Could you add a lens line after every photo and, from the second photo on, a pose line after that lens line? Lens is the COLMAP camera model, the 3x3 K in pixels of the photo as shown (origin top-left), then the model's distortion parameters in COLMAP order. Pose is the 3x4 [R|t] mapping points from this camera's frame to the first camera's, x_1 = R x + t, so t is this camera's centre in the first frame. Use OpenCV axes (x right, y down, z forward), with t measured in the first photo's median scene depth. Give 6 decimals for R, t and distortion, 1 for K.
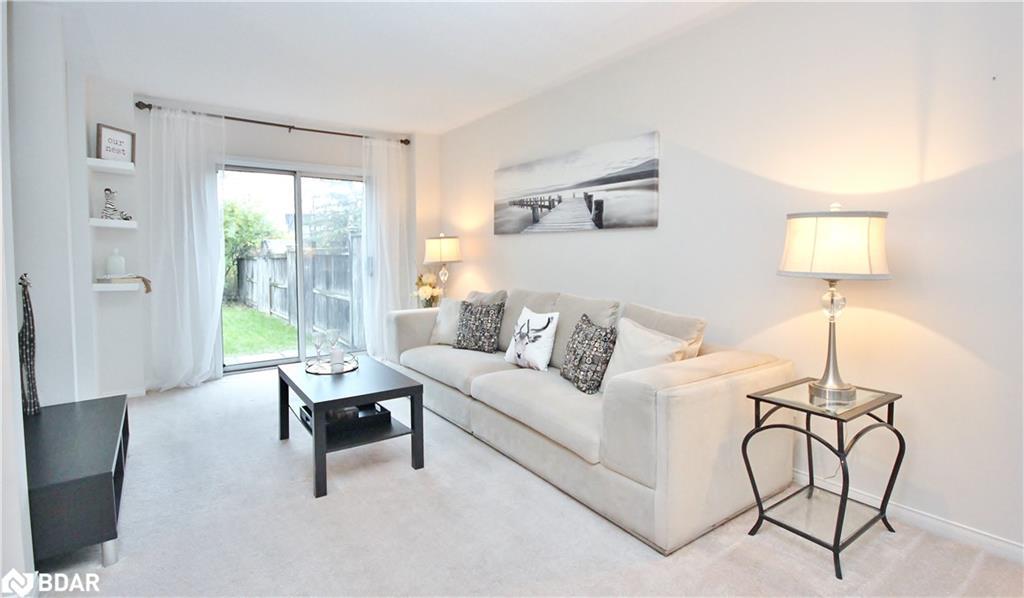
lens RADIAL K [[464.9, 0, 507.2], [0, 464.9, 274.8], [0, 0, 1]] dist [0.000072, -0.000425]
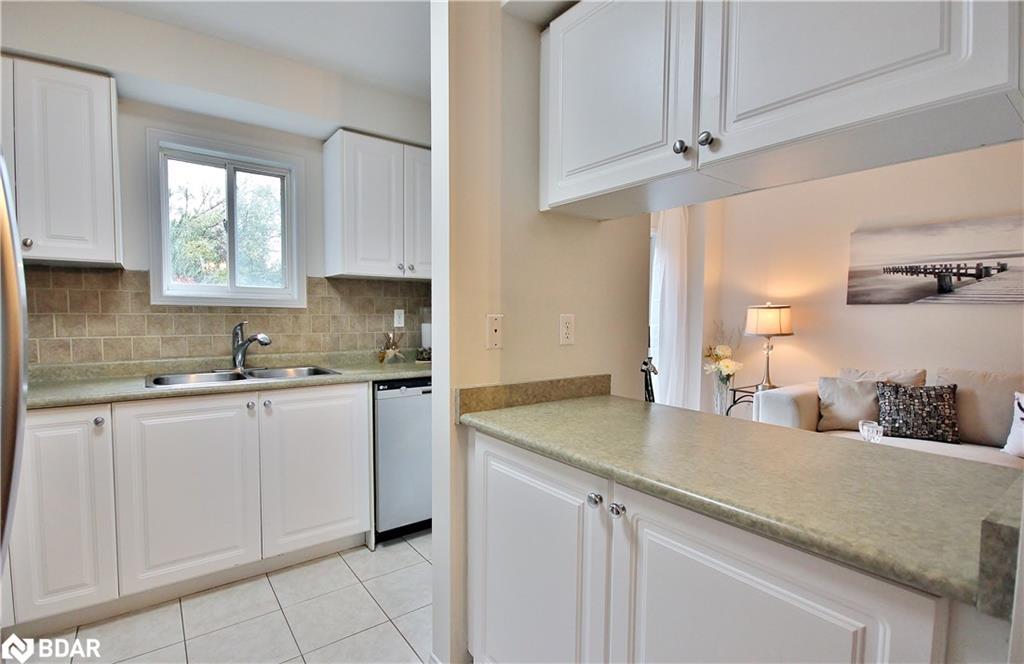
lens RADIAL K [[481.9, 0, 510.5], [0, 481.9, 334.3], [0, 0, 1]] dist [0.000833, -0.001149]
pose [[0.999910, 0.007969, -0.010804, -0.843413], [-0.007993, 0.999966, -0.002161, -0.027440], [0.010787, 0.002247, 0.999939, 0.083676]]
